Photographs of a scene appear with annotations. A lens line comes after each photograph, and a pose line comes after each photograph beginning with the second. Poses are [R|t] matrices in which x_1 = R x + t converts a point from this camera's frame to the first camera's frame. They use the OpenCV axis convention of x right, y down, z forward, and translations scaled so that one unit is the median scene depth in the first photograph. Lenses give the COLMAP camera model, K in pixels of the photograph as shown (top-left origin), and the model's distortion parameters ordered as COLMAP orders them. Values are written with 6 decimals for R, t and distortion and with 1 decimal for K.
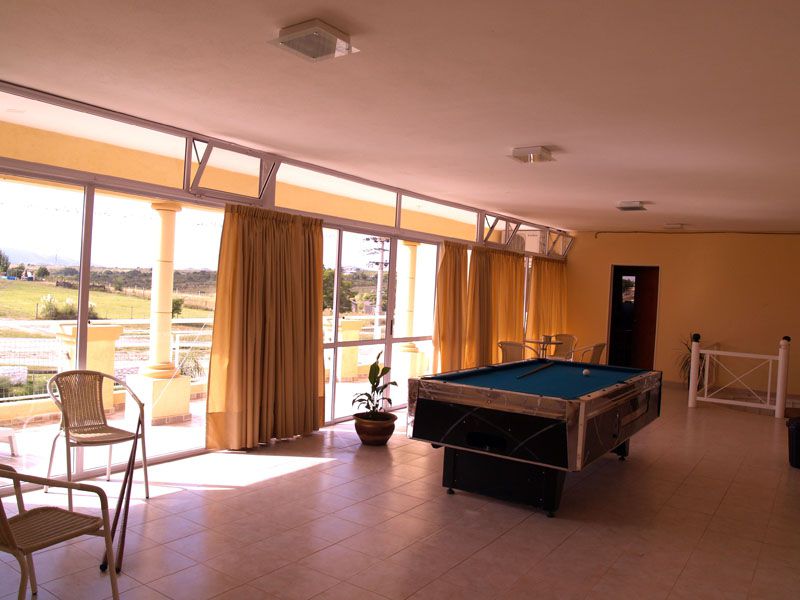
lens RADIAL K [[646.1, 0, 400.0], [0, 646.1, 300.0], [0, 0, 1]] dist [-0.006706, 0.002055]
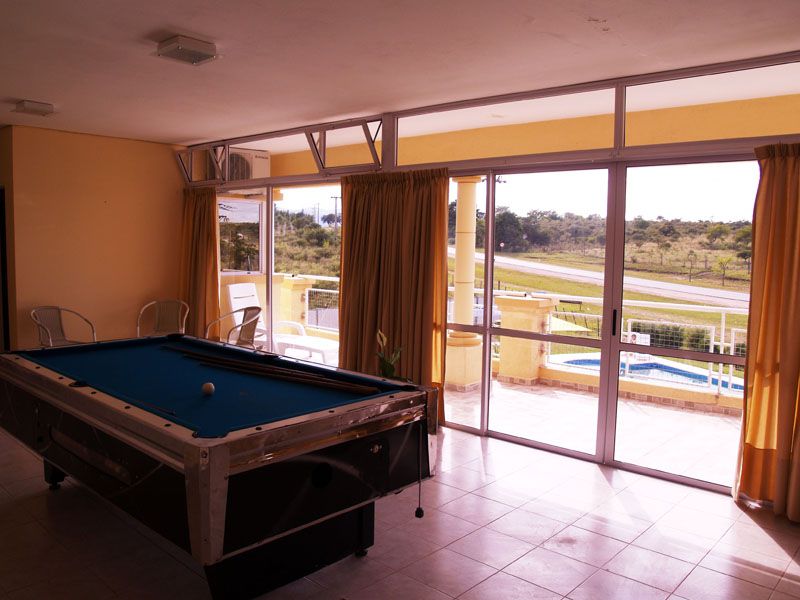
lens RADIAL K [[646.1, 0, 400.0], [0, 646.1, 300.0], [0, 0, 1]] dist [-0.006706, 0.002055]
pose [[-0.100578, 0.041502, -0.994063, 0.707261], [-0.040295, 0.998140, 0.045749, 0.006021], [0.994113, 0.044657, -0.098719, 1.038998]]
